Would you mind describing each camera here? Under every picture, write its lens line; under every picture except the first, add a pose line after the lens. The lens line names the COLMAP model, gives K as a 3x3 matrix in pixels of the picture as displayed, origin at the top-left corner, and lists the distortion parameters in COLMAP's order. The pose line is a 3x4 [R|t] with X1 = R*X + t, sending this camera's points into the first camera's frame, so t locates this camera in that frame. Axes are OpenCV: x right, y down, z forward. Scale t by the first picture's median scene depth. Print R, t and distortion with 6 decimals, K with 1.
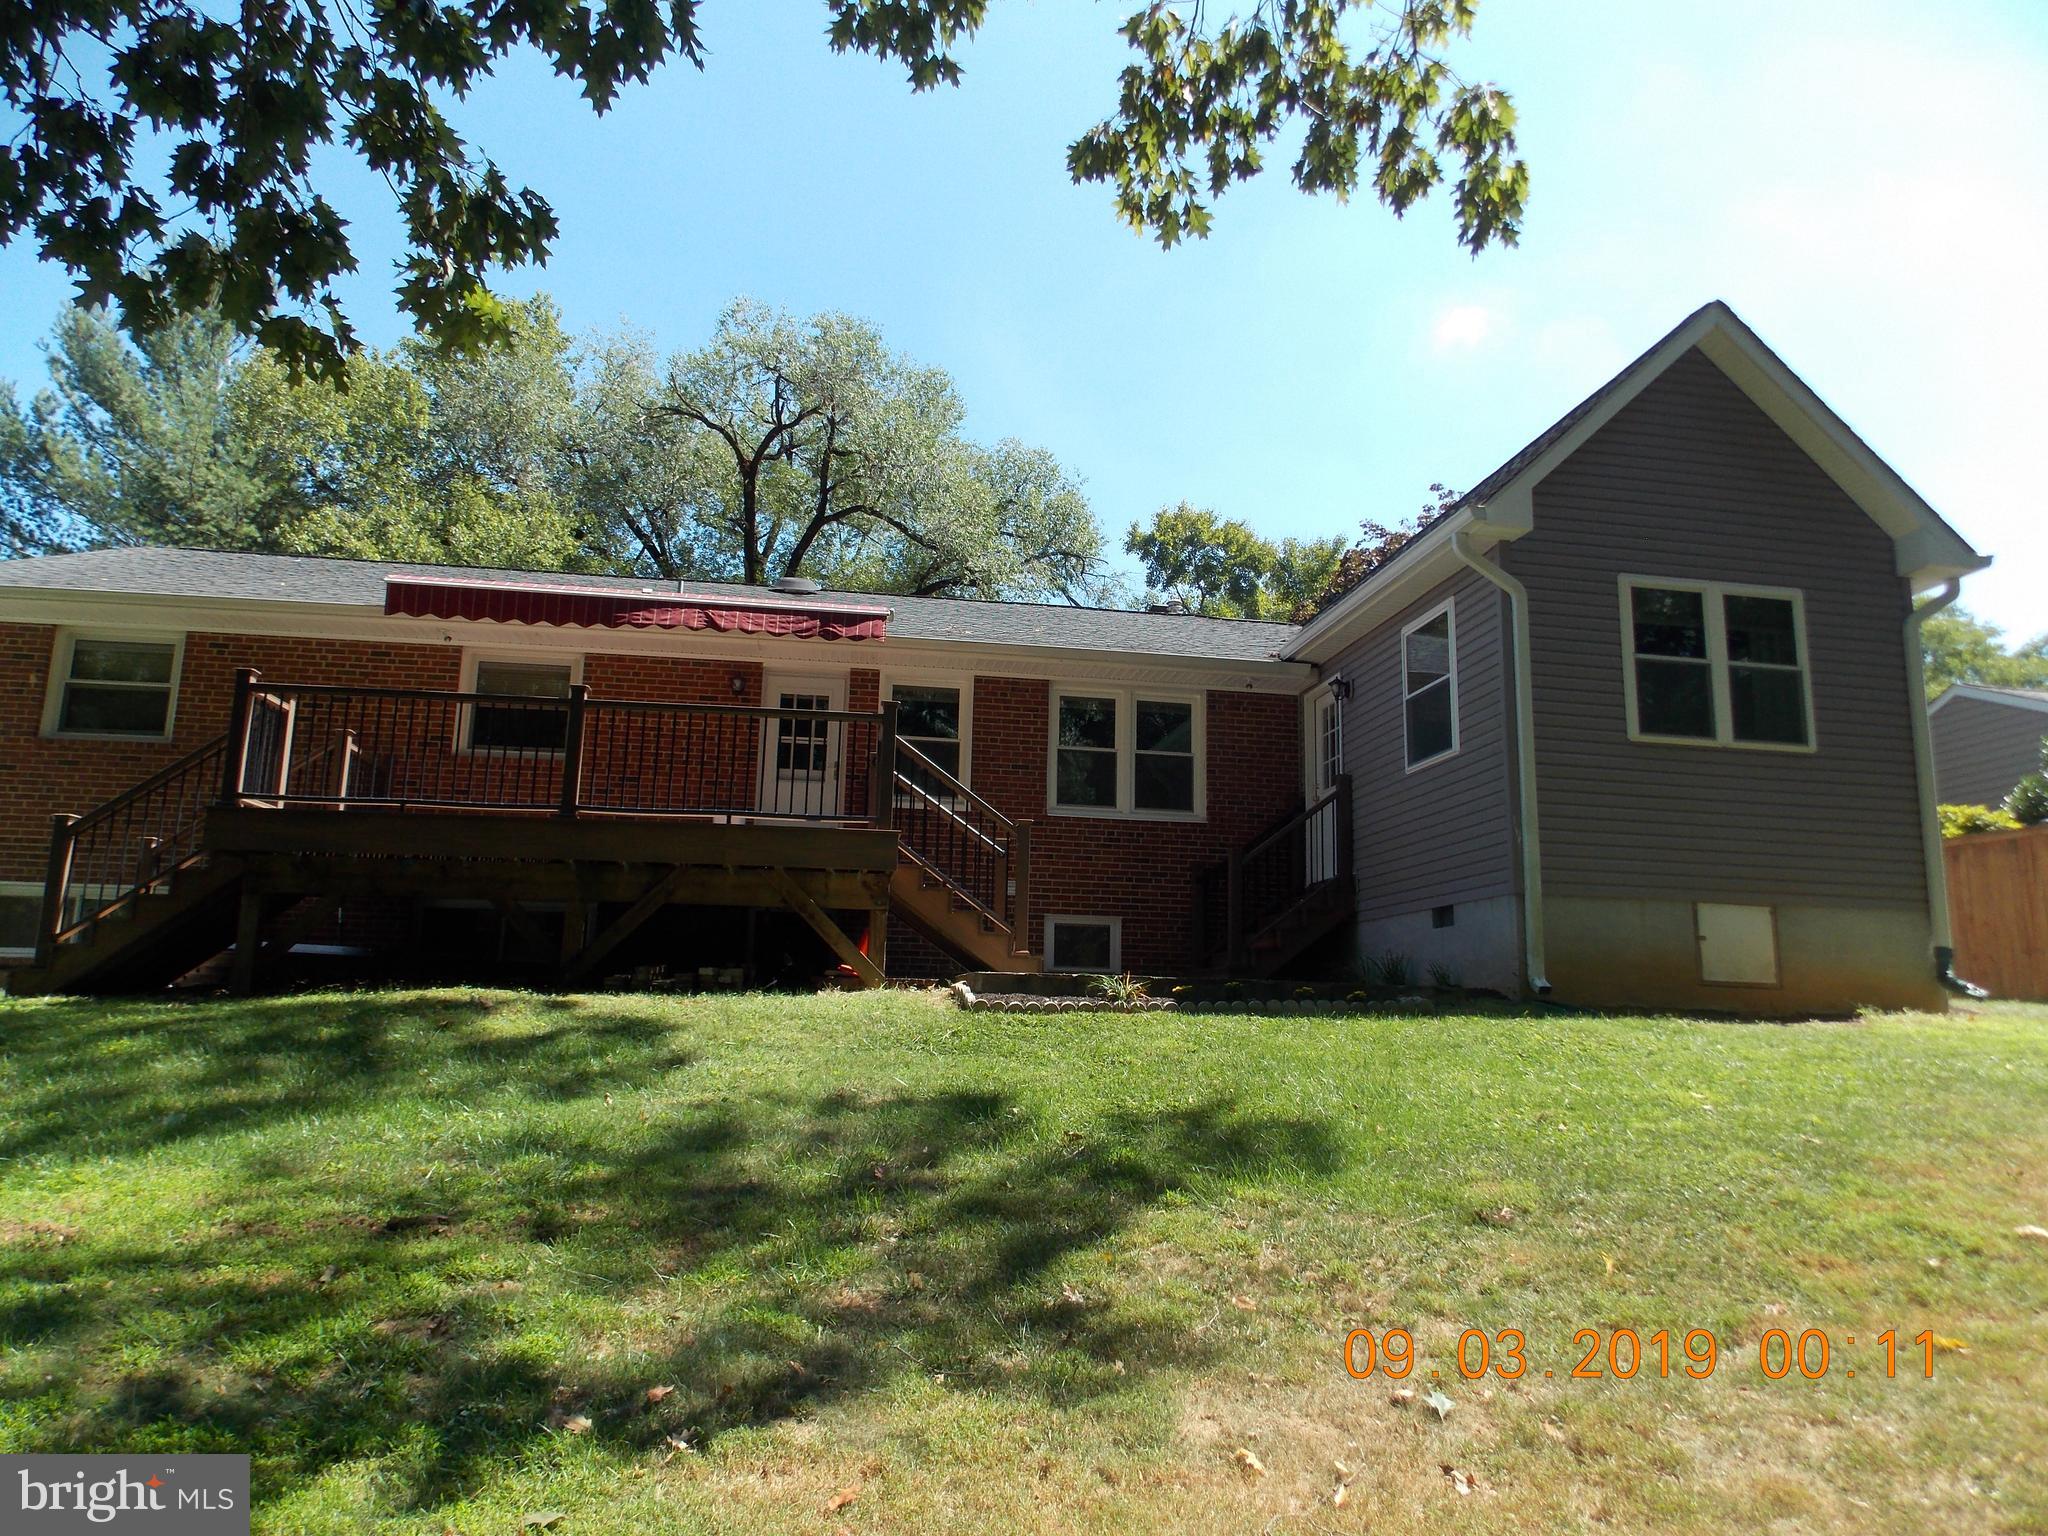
lens RADIAL K [[1361.5, 0, 1021.5], [0, 1361.5, 770.4], [0, 0, 1]] dist [0.005210, -0.006492]
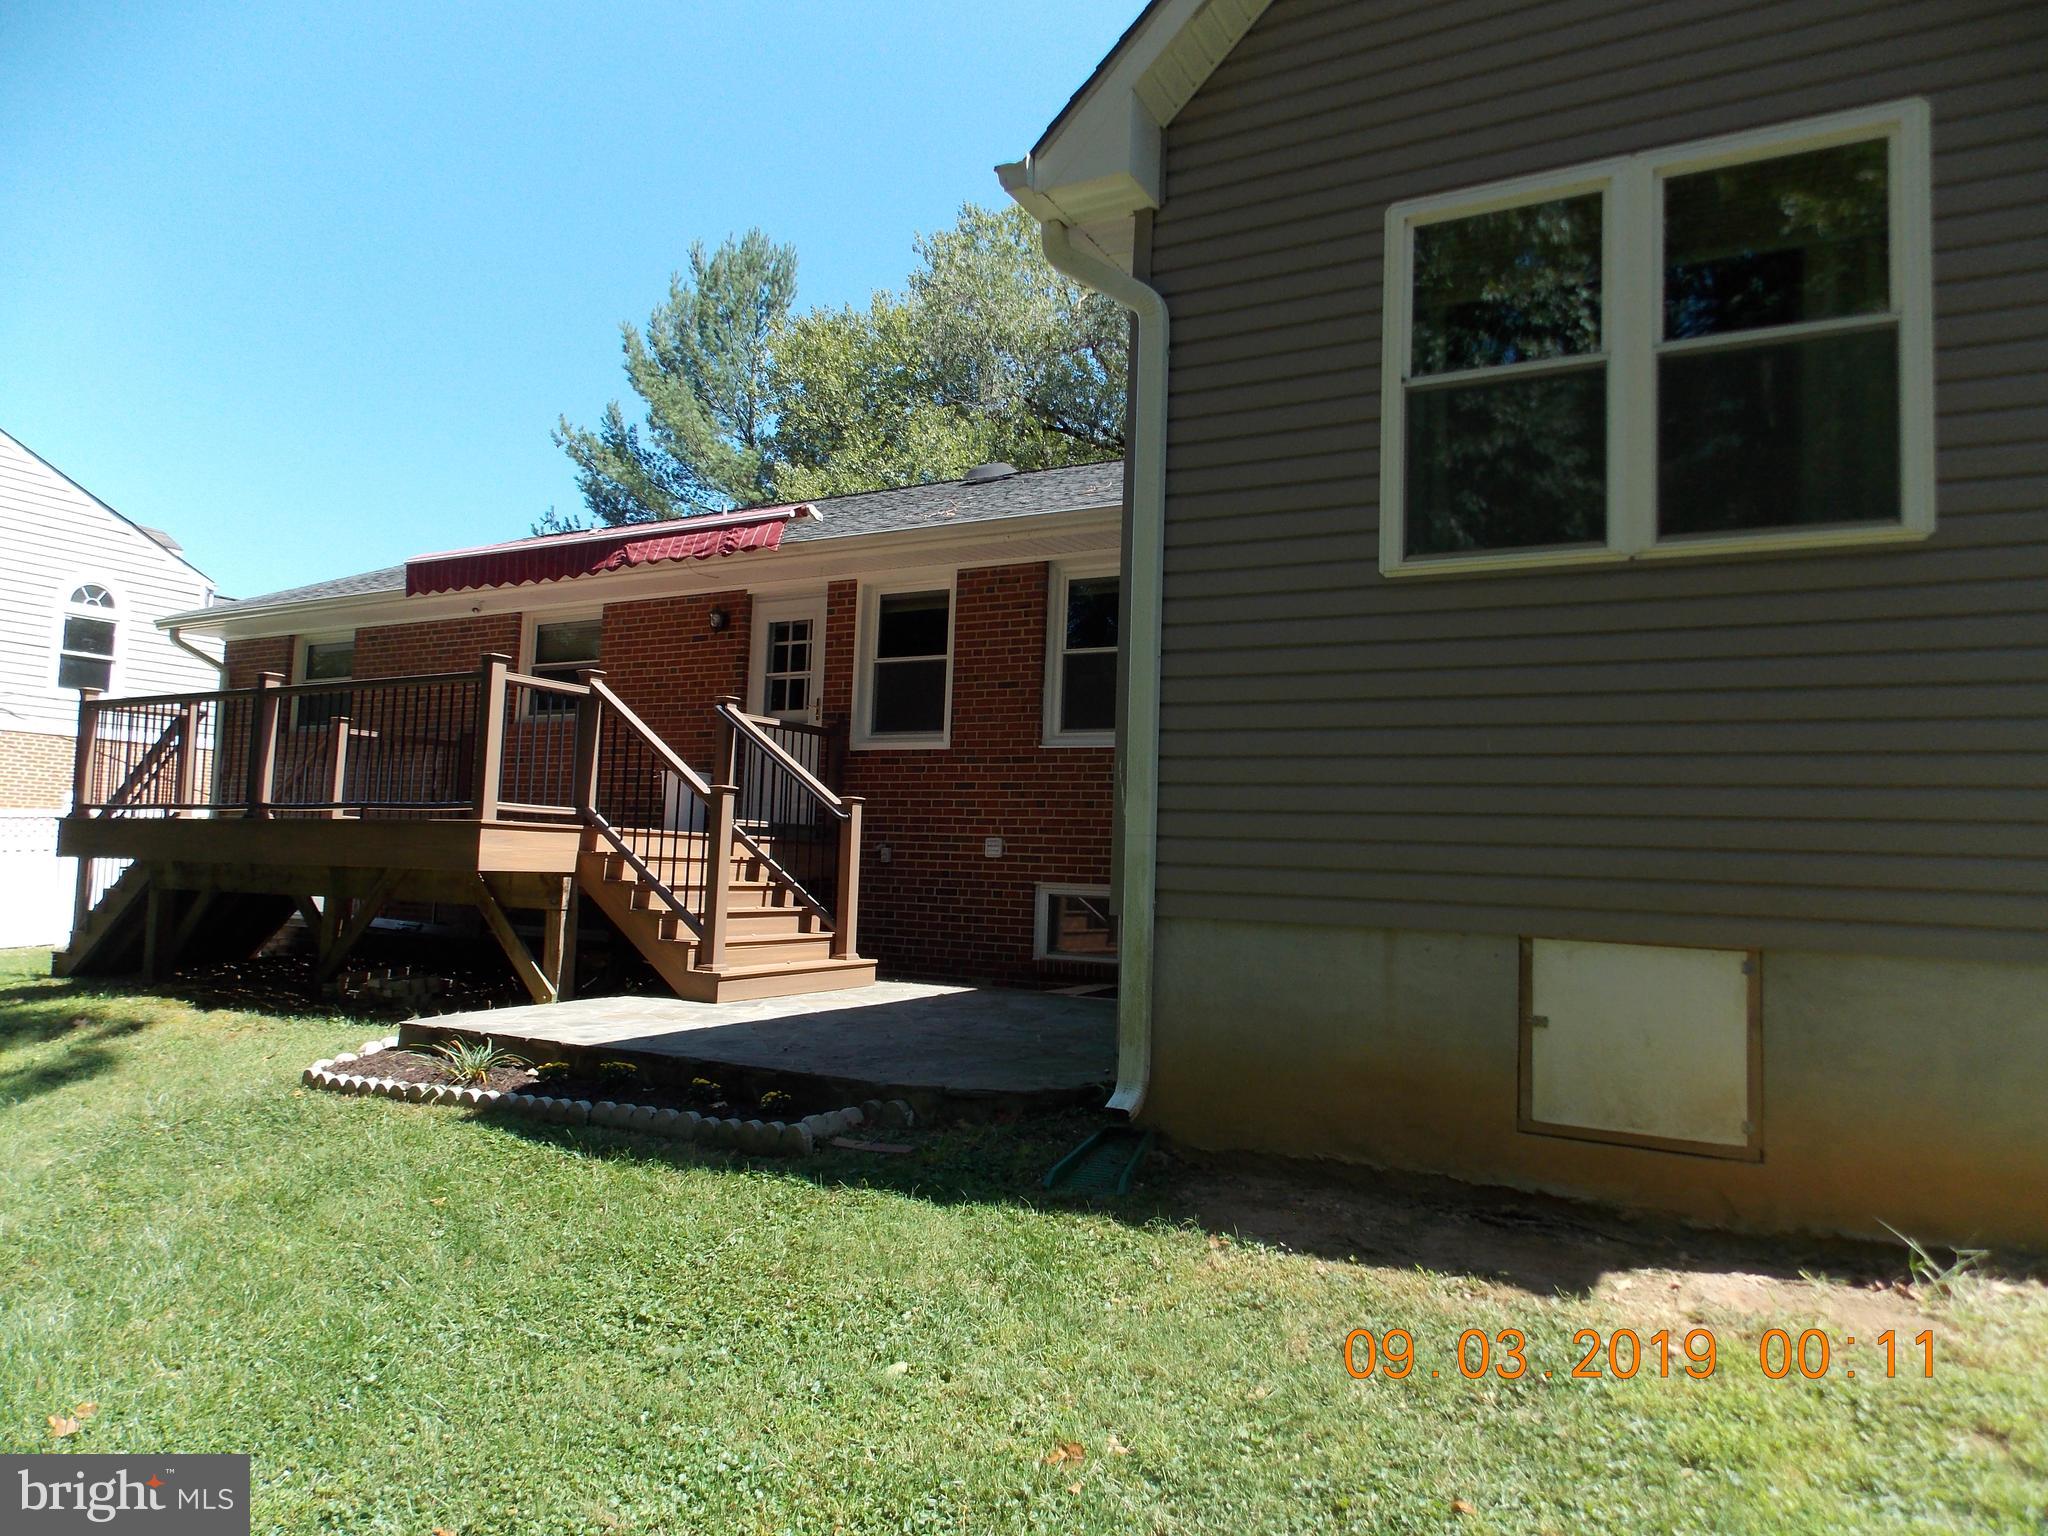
lens RADIAL K [[1361.5, 0, 1021.6], [0, 1361.5, 768.2], [0, 0, 1]] dist [0.005210, -0.006492]
pose [[0.788775, -0.045891, -0.612966, 0.611557], [0.099536, 0.993584, 0.053698, 0.004783], [0.606569, -0.103368, 0.788282, 0.550563]]
